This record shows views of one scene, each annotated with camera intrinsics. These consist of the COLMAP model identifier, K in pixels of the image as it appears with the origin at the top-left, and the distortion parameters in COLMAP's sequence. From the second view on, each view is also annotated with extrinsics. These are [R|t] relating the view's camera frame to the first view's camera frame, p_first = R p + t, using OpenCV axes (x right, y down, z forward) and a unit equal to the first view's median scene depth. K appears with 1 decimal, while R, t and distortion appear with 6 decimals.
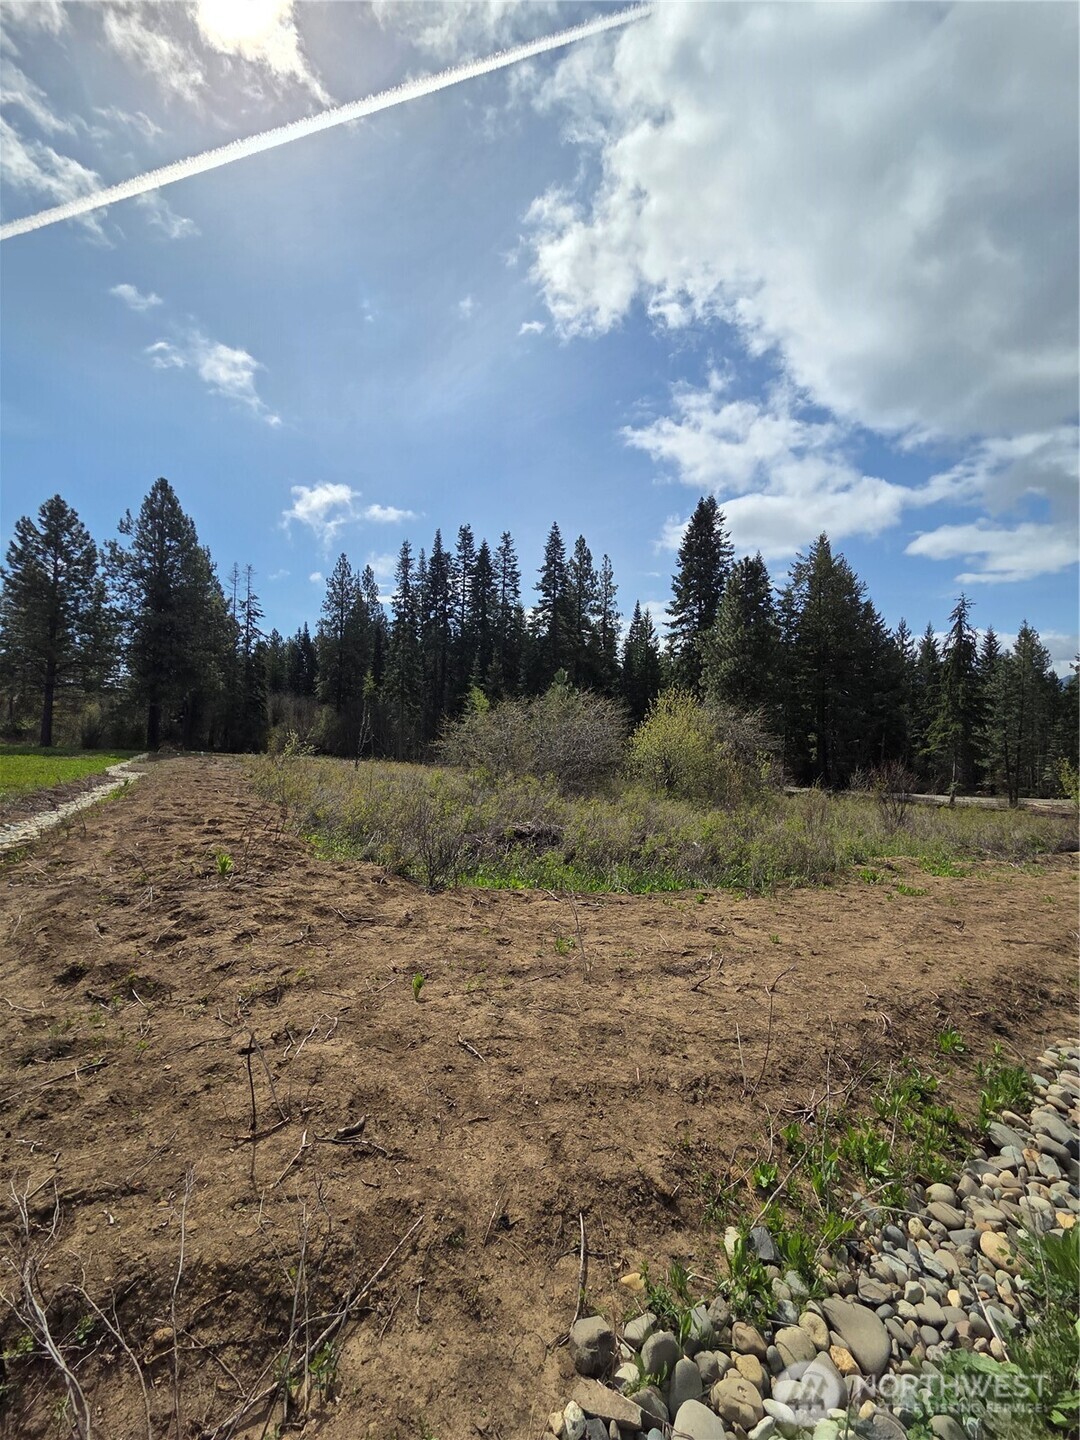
lens RADIAL K [[582.0, 0, 537.4], [0, 582.0, 724.6], [0, 0, 1]] dist [-0.005762, -0.000042]
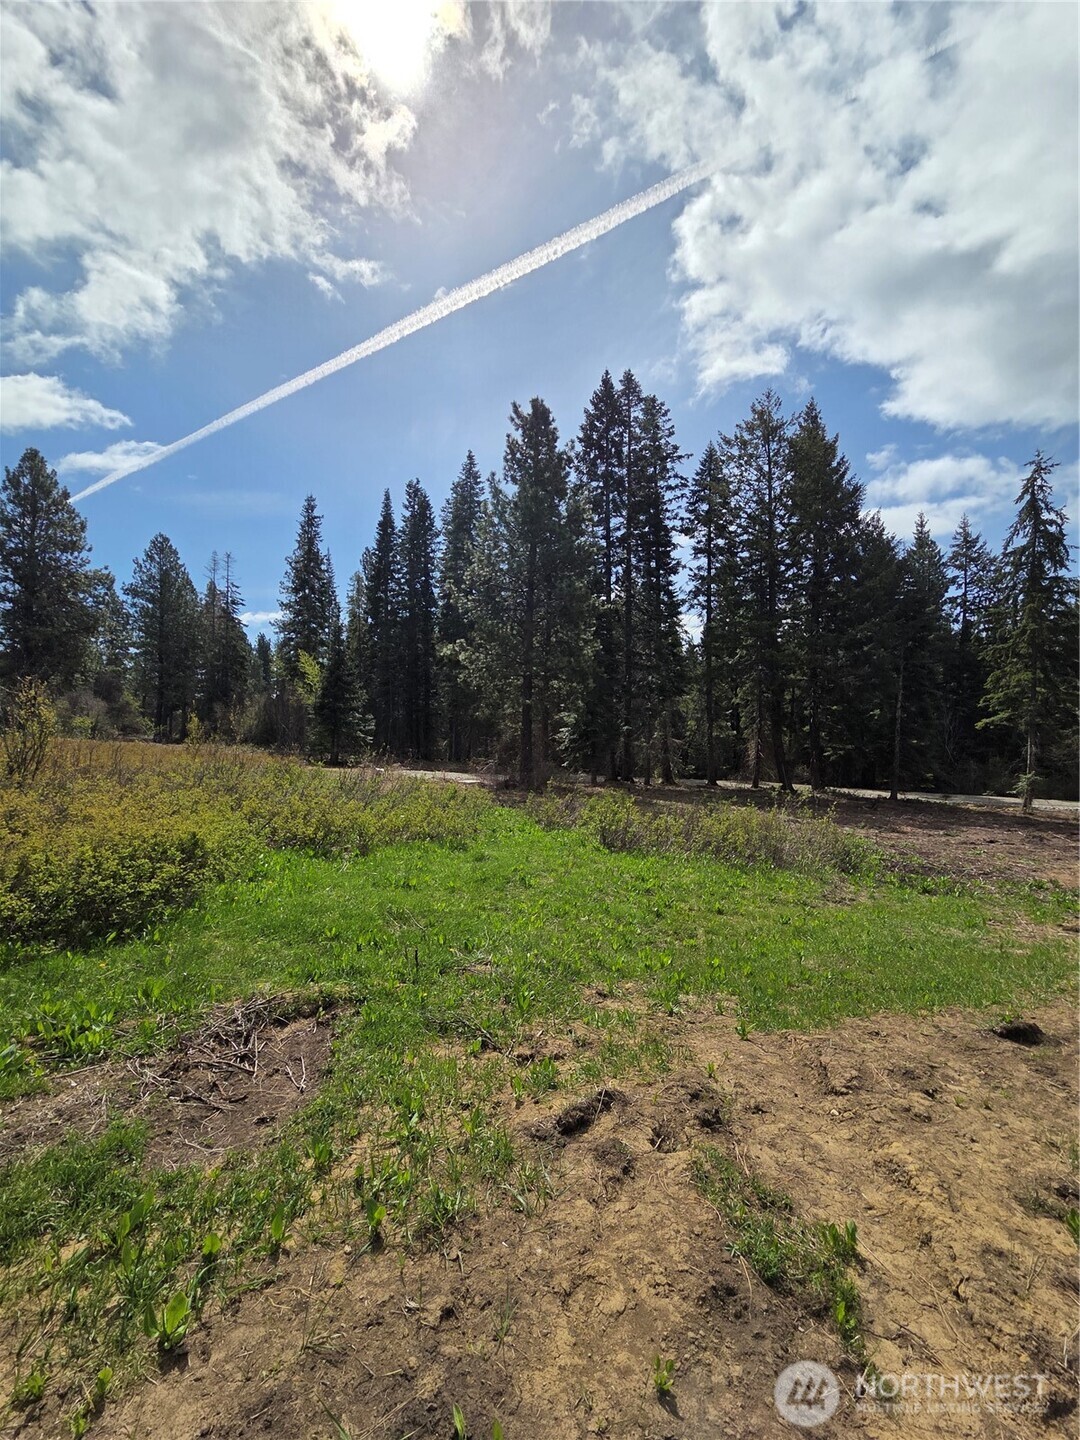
lens RADIAL K [[582.0, 0, 546.7], [0, 582.0, 715.2], [0, 0, 1]] dist [-0.005762, -0.000042]
pose [[0.968955, -0.024049, -0.246065, 0.357803], [0.018553, 0.999524, -0.024630, 0.041084], [0.246541, 0.019300, 0.968940, 0.290485]]
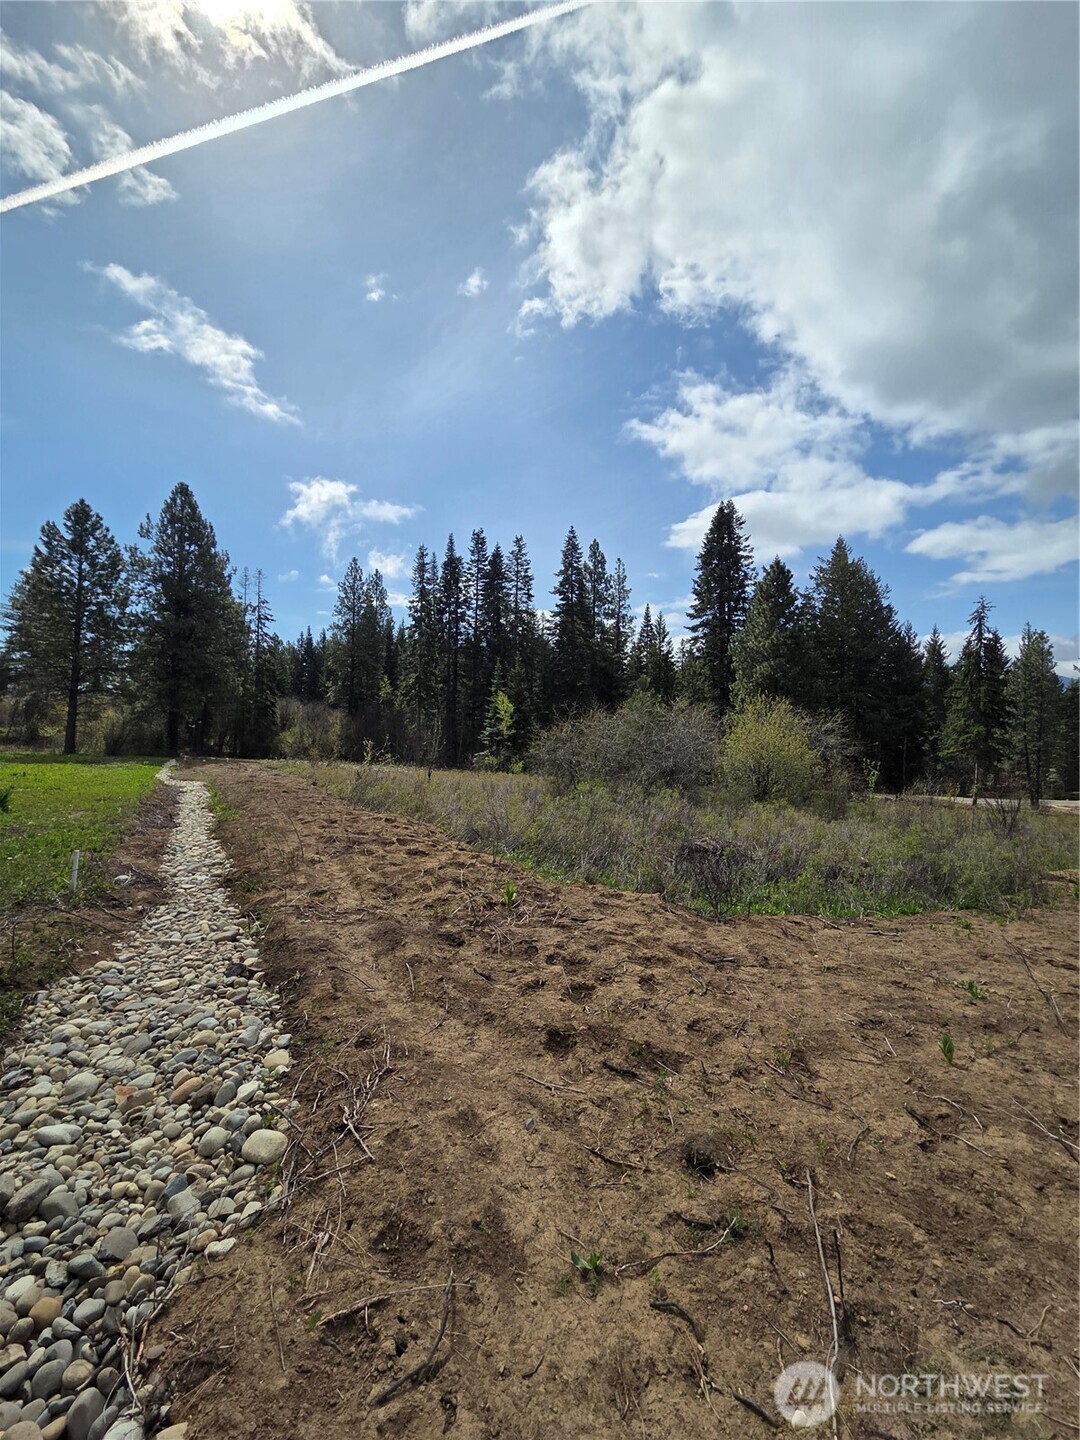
lens RADIAL K [[582.0, 0, 538.5], [0, 582.0, 725.2], [0, 0, 1]] dist [-0.005762, -0.000042]
pose [[0.999951, -0.004541, 0.008781, -0.040802], [0.004578, 0.999981, -0.004188, -0.002197], [-0.008762, 0.004228, 0.999953, 0.003765]]
